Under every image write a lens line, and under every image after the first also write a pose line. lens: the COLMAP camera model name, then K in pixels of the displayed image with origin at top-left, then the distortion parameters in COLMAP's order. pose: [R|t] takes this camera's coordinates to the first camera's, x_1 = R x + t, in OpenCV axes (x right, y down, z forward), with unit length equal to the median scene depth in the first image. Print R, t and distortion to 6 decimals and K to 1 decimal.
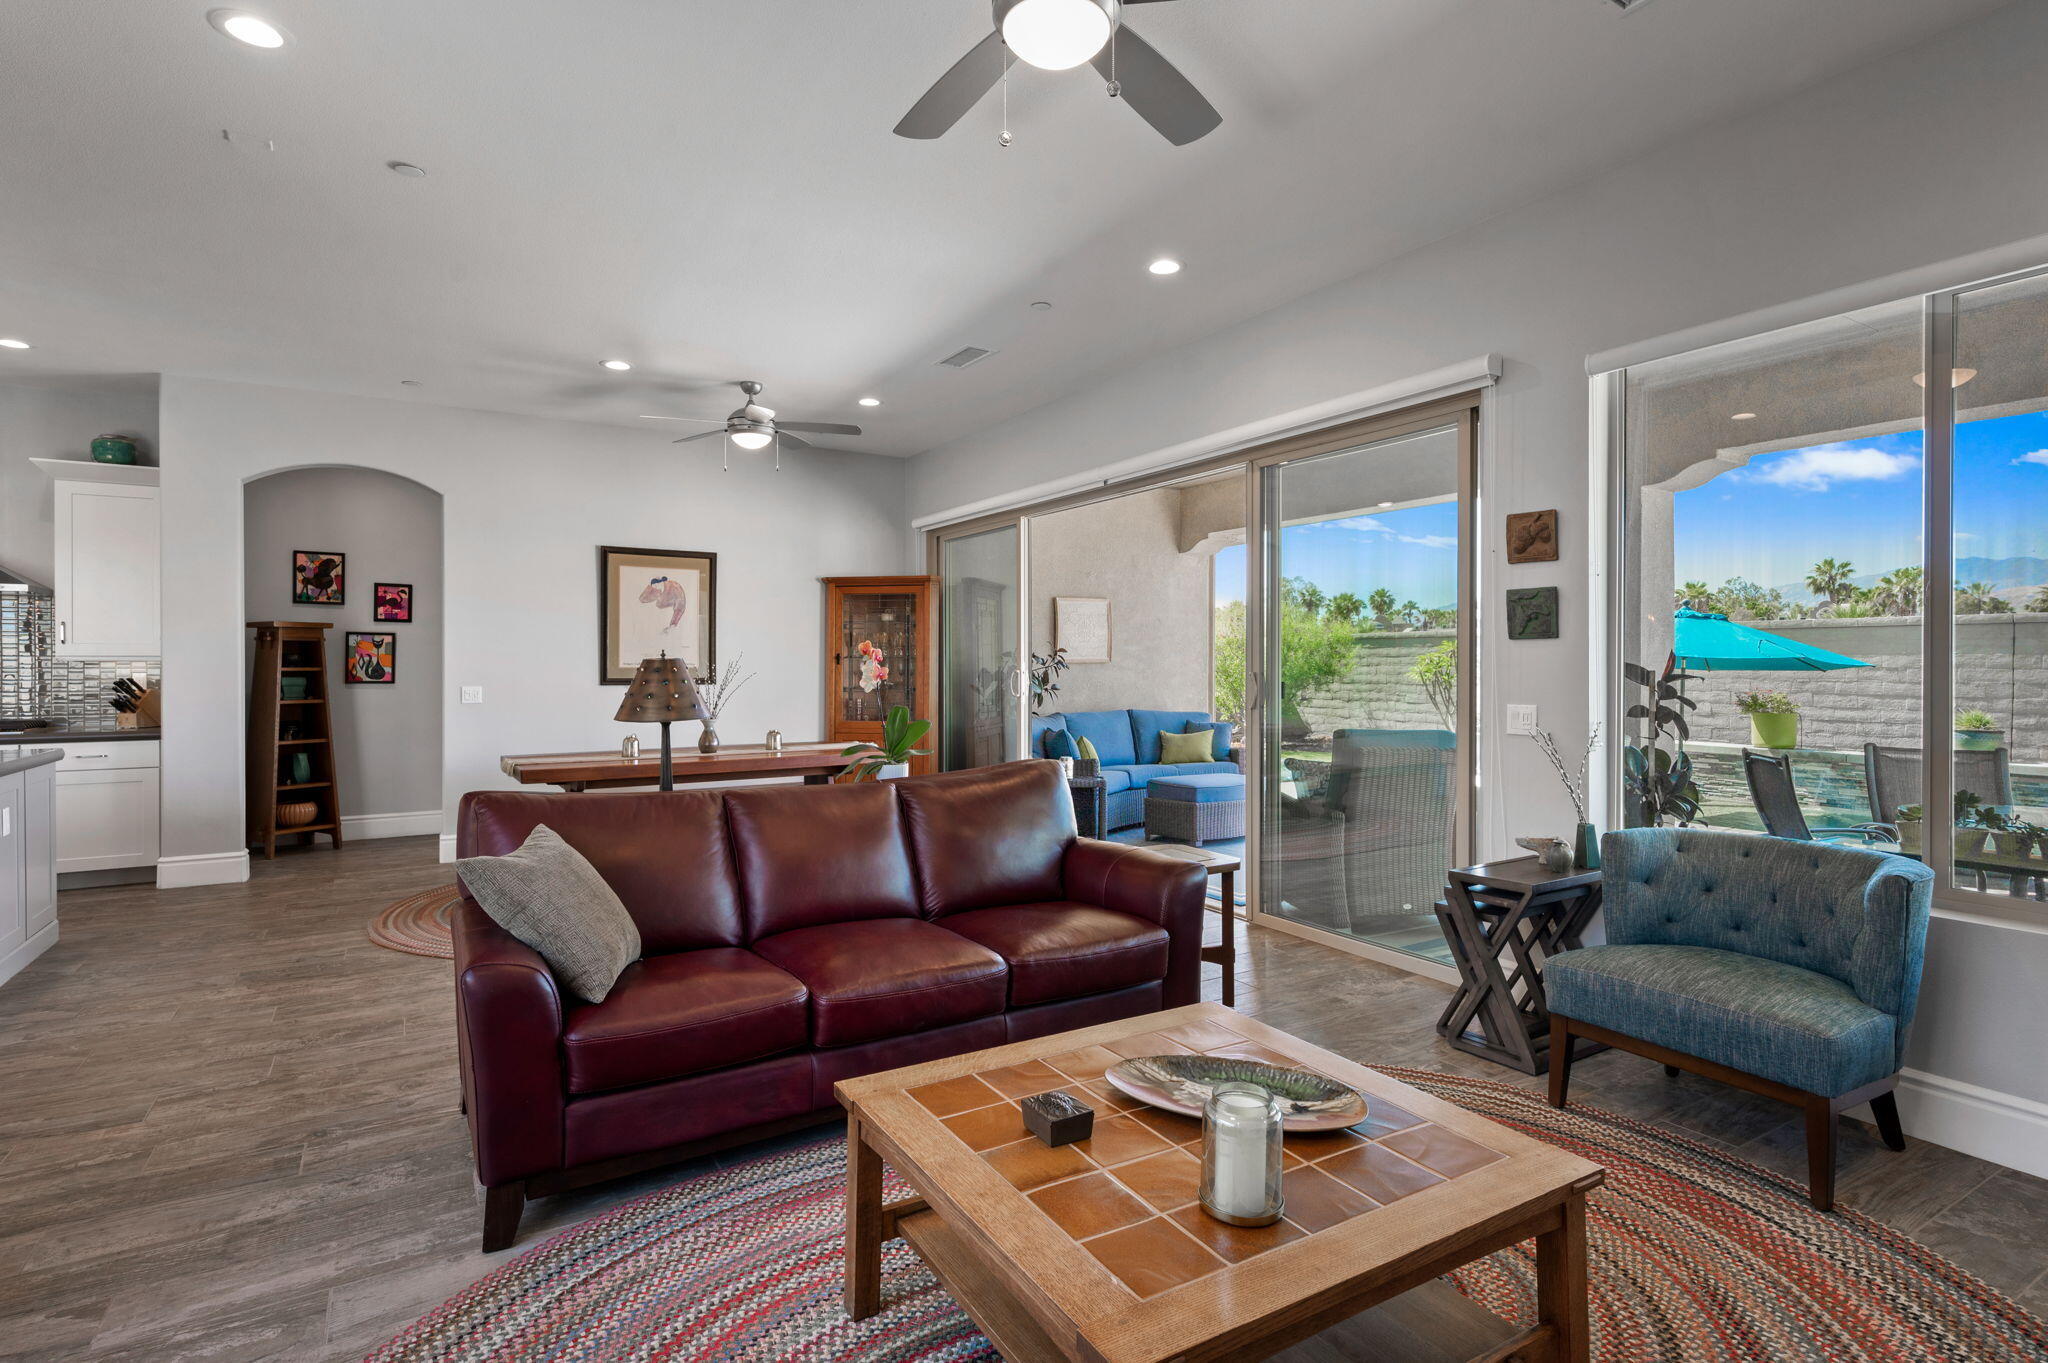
lens RADIAL K [[1007.2, 0, 1026.9], [0, 1007.2, 659.6], [0, 0, 1]] dist [0.002743, -0.000212]
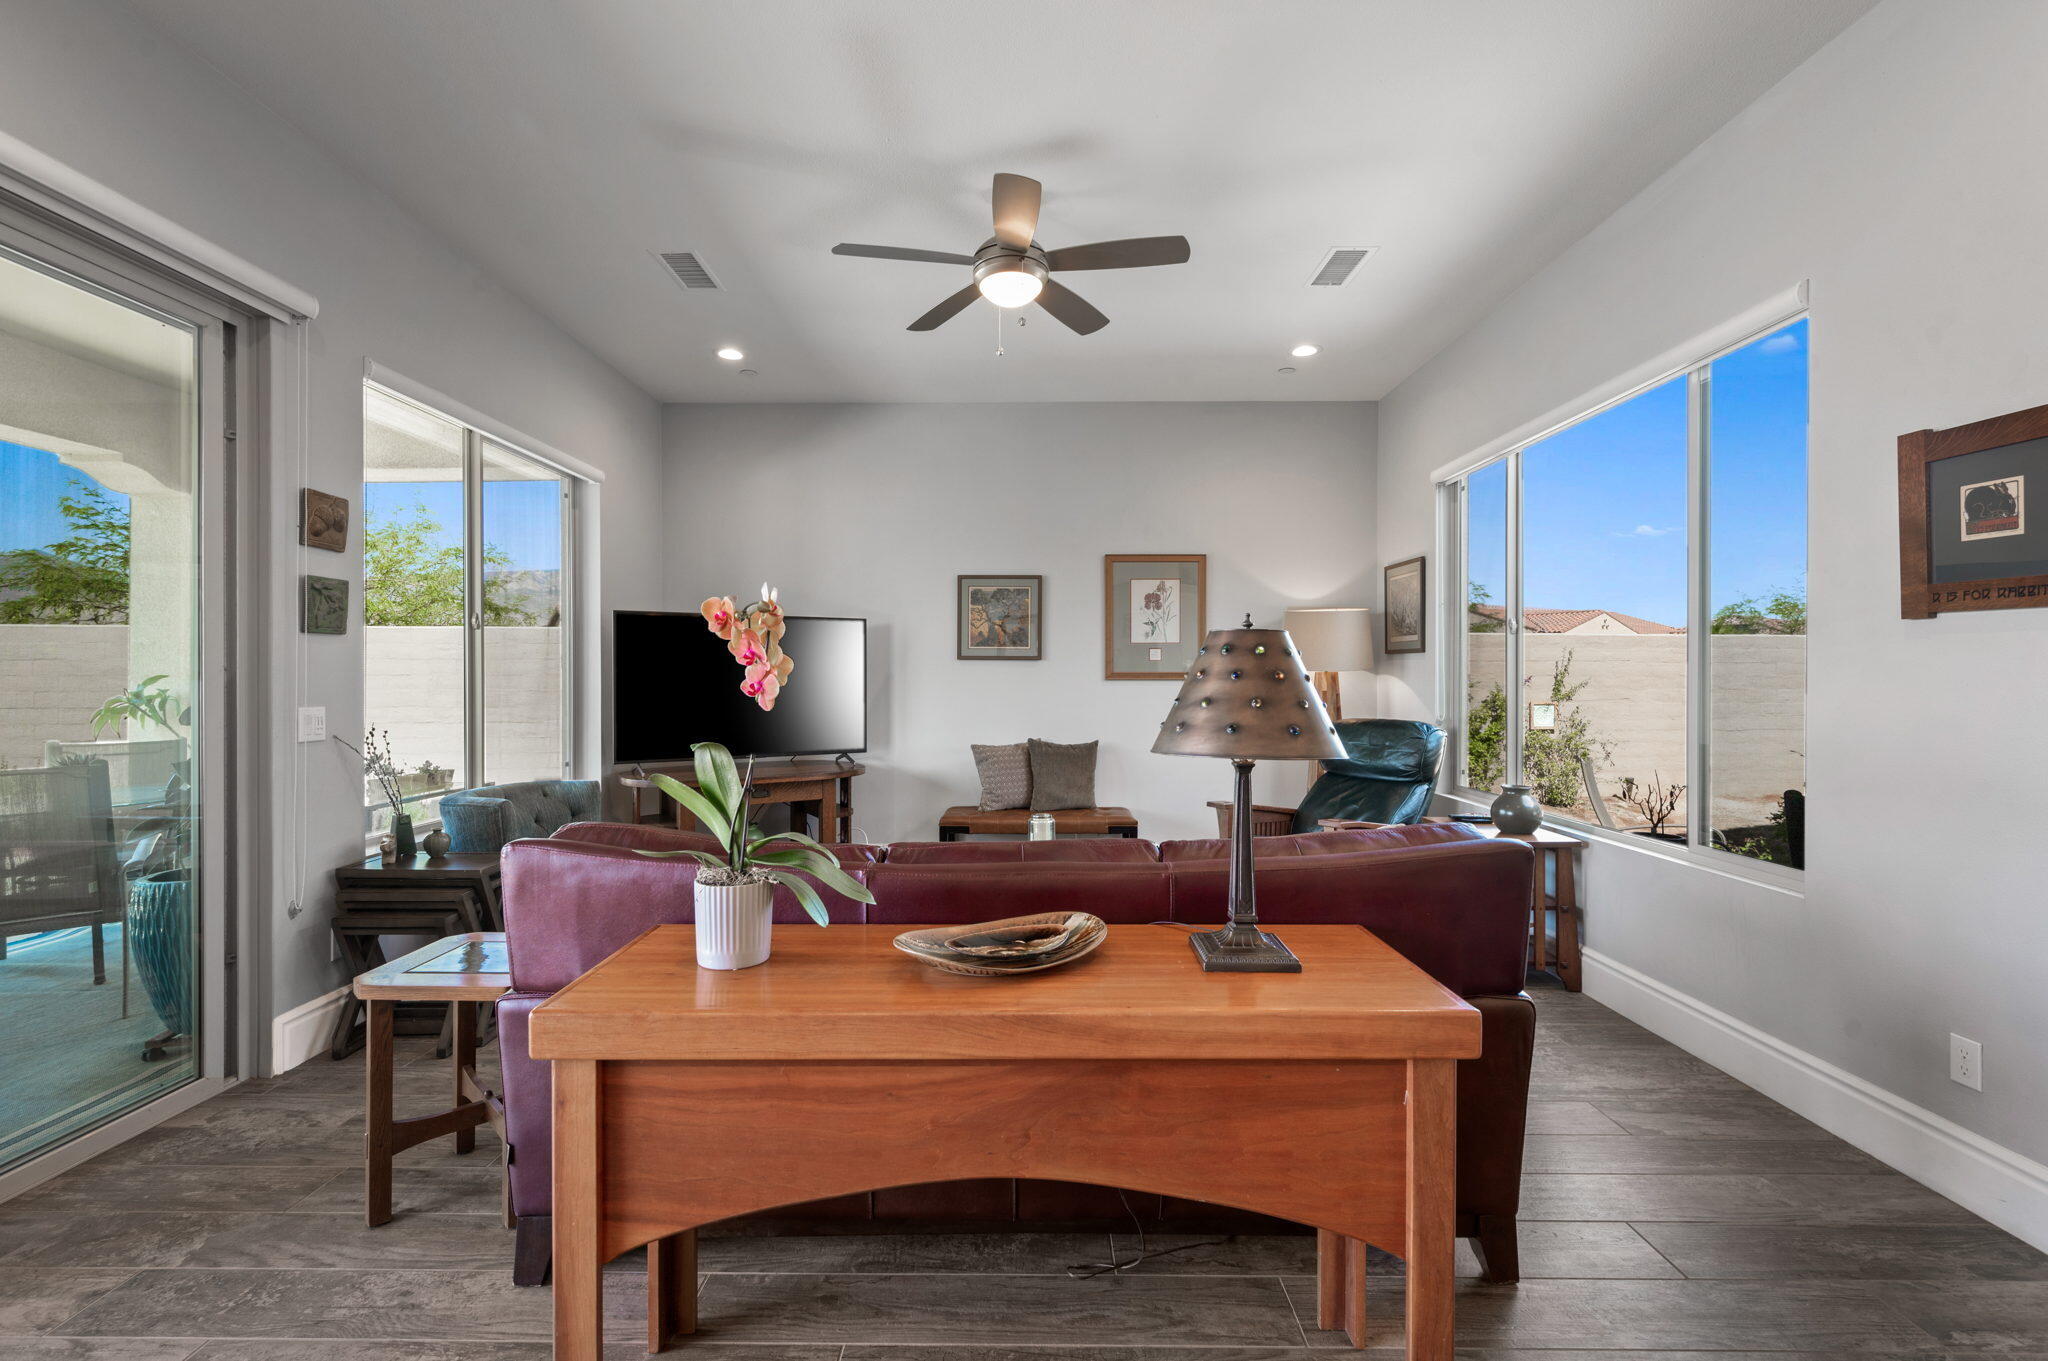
lens RADIAL K [[935.8, 0, 1045.5], [0, 935.8, 682.8], [0, 0, 1]] dist [0.015209, -0.000247]
pose [[-0.847643, -0.005346, 0.530541, -0.261998], [-0.005501, 0.999984, 0.001288, 0.009598], [-0.530539, -0.001827, -0.847659, 0.726301]]
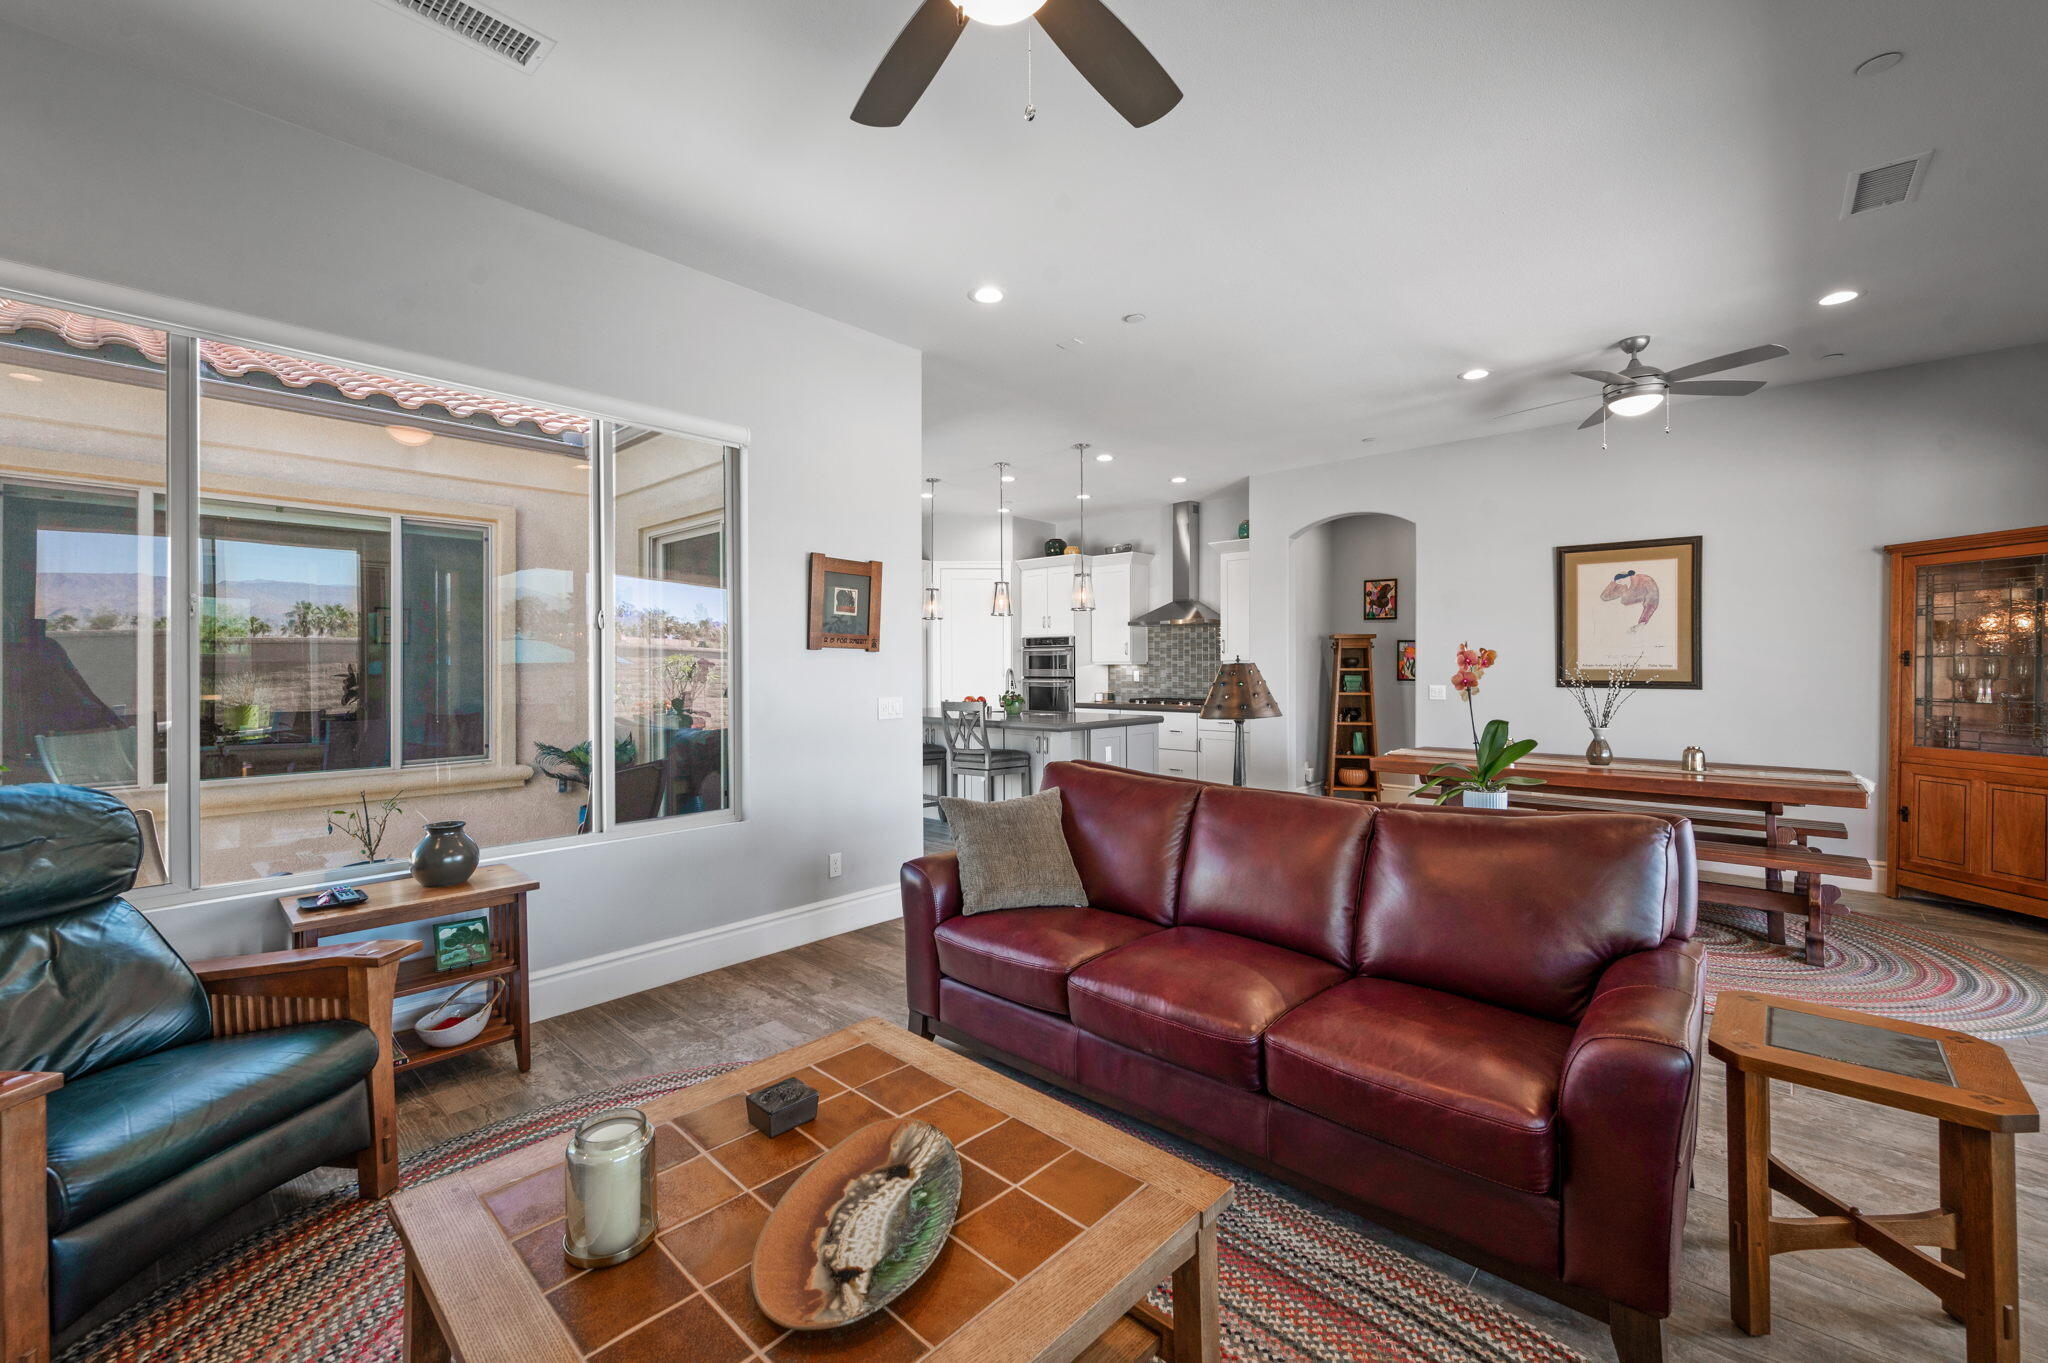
lens RADIAL K [[855.7, 0, 1023.6], [0, 855.7, 665.1], [0, 0, 1]] dist [0.000890, 0.000034]
pose [[0.276593, -0.000680, -0.960987, 0.244685], [0.007376, 0.999972, 0.001416, -0.001125], [0.960959, -0.007480, 0.276590, 0.255496]]
